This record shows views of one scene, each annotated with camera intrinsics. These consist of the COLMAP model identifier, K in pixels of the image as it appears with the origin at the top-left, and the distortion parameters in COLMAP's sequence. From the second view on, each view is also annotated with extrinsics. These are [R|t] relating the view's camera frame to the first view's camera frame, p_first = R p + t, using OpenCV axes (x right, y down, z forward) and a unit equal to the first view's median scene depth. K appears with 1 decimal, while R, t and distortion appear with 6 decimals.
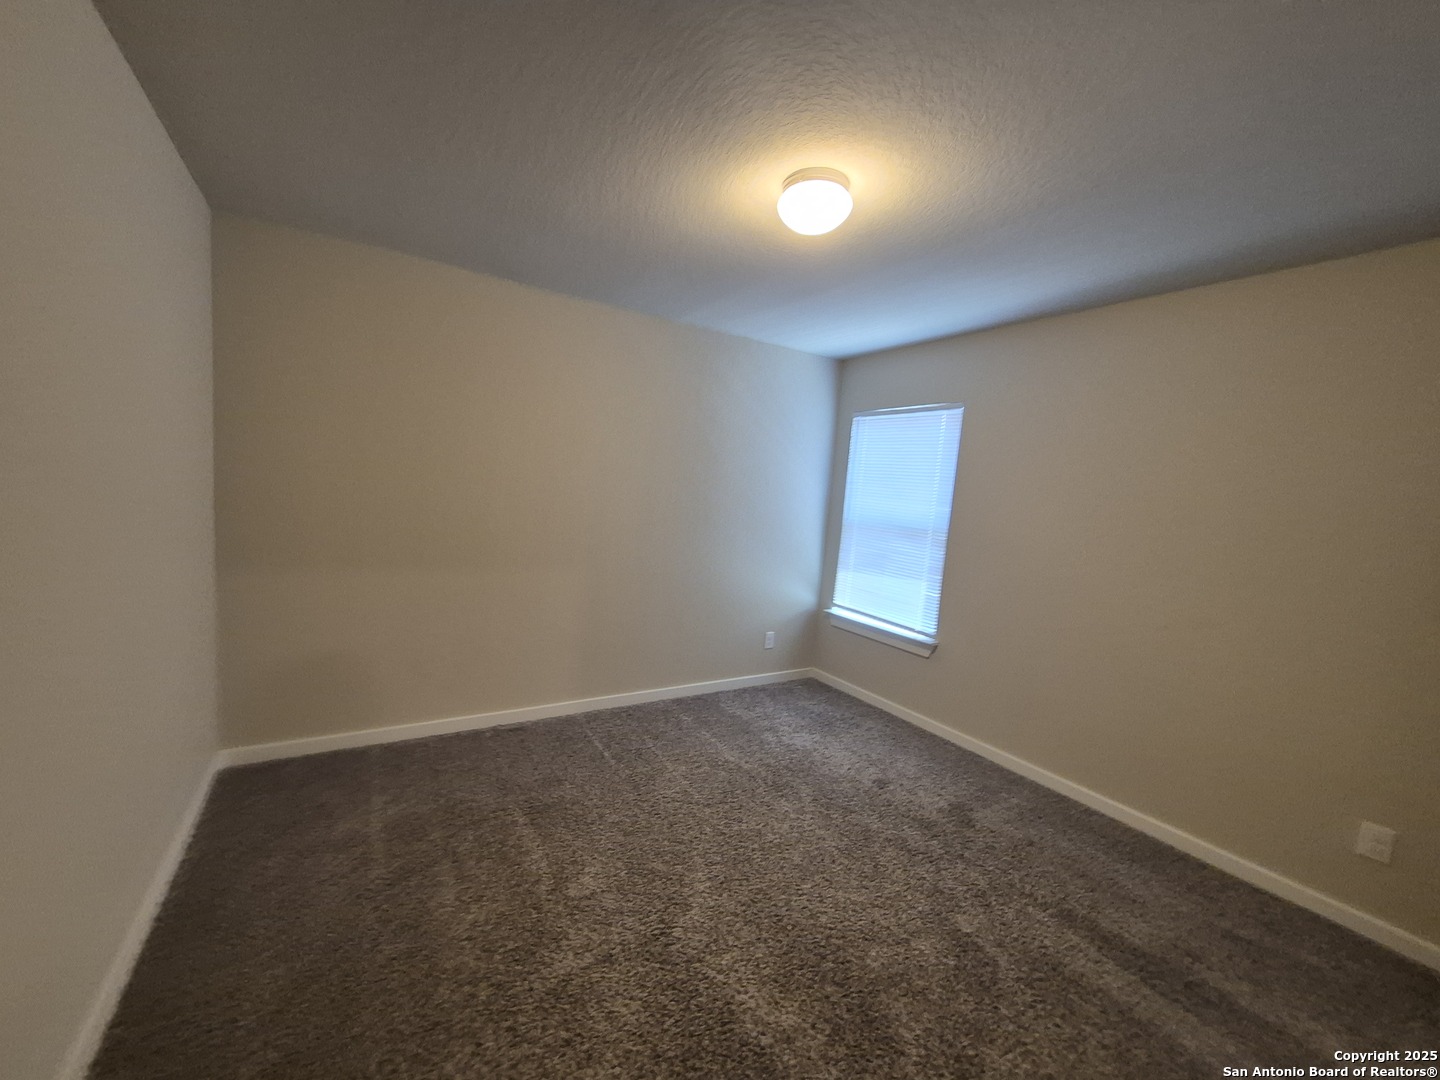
lens RADIAL K [[572.4, 0, 713.7], [0, 572.4, 544.6], [0, 0, 1]] dist [0.003120, -0.000356]
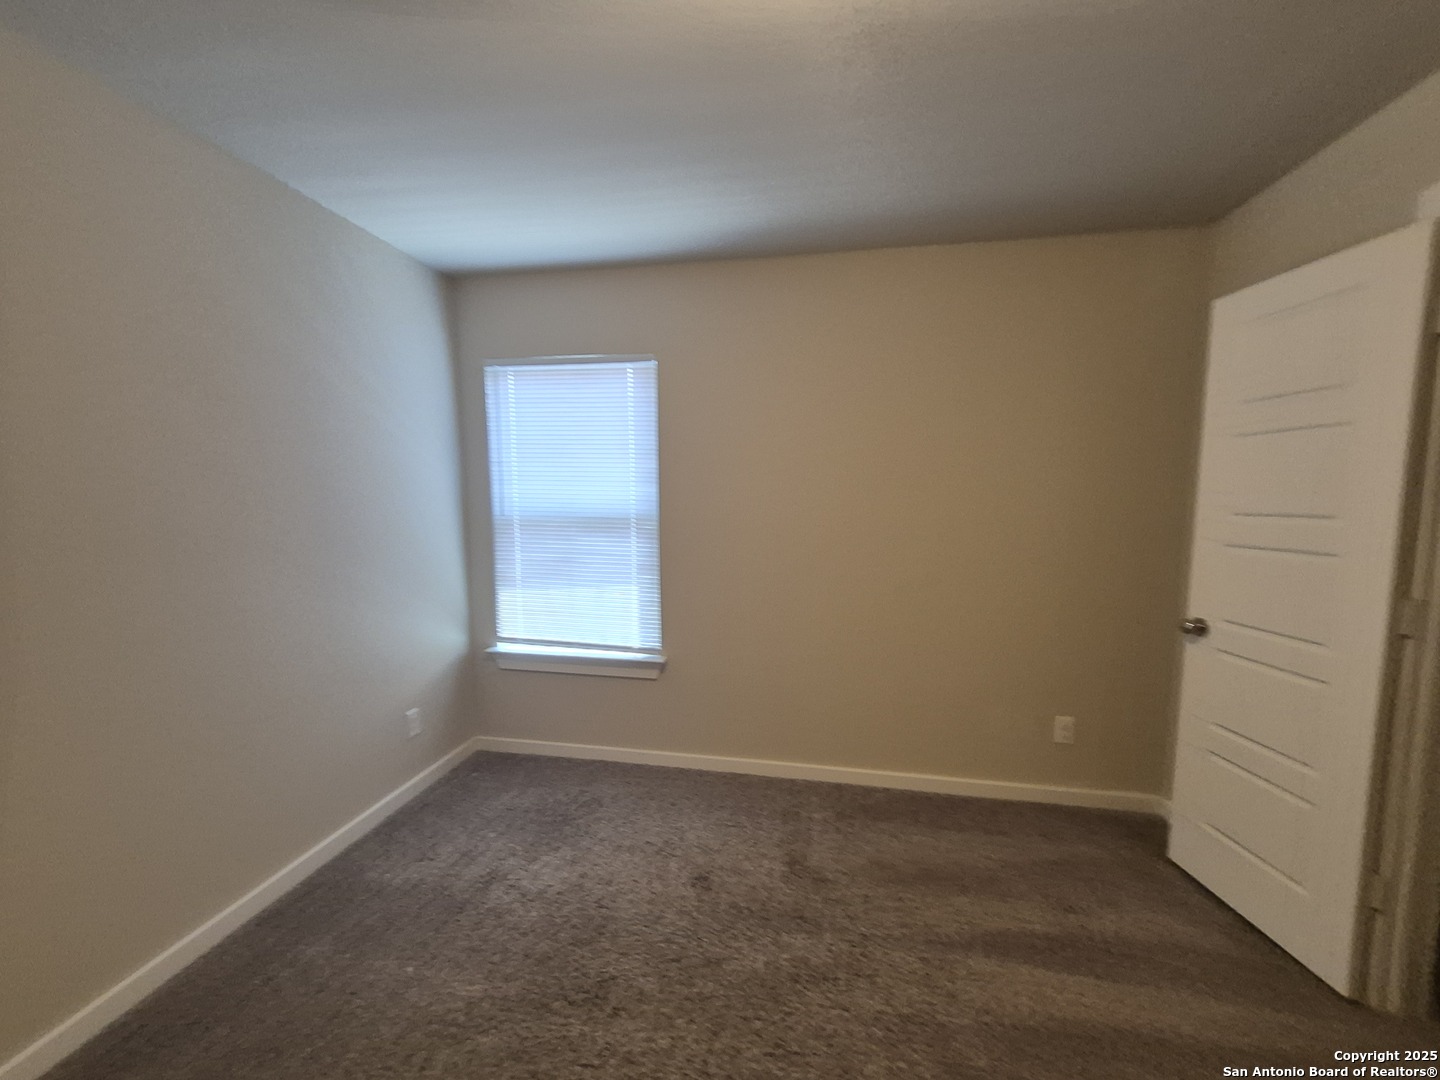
lens RADIAL K [[573.5, 0, 716.0], [0, 573.5, 554.1], [0, 0, 1]] dist [0.001941, 0.000102]
pose [[0.674087, -0.156303, 0.721925, -0.116772], [0.117452, 0.987602, 0.104155, -0.045997], [-0.729254, 0.014582, 0.684087, 0.388849]]
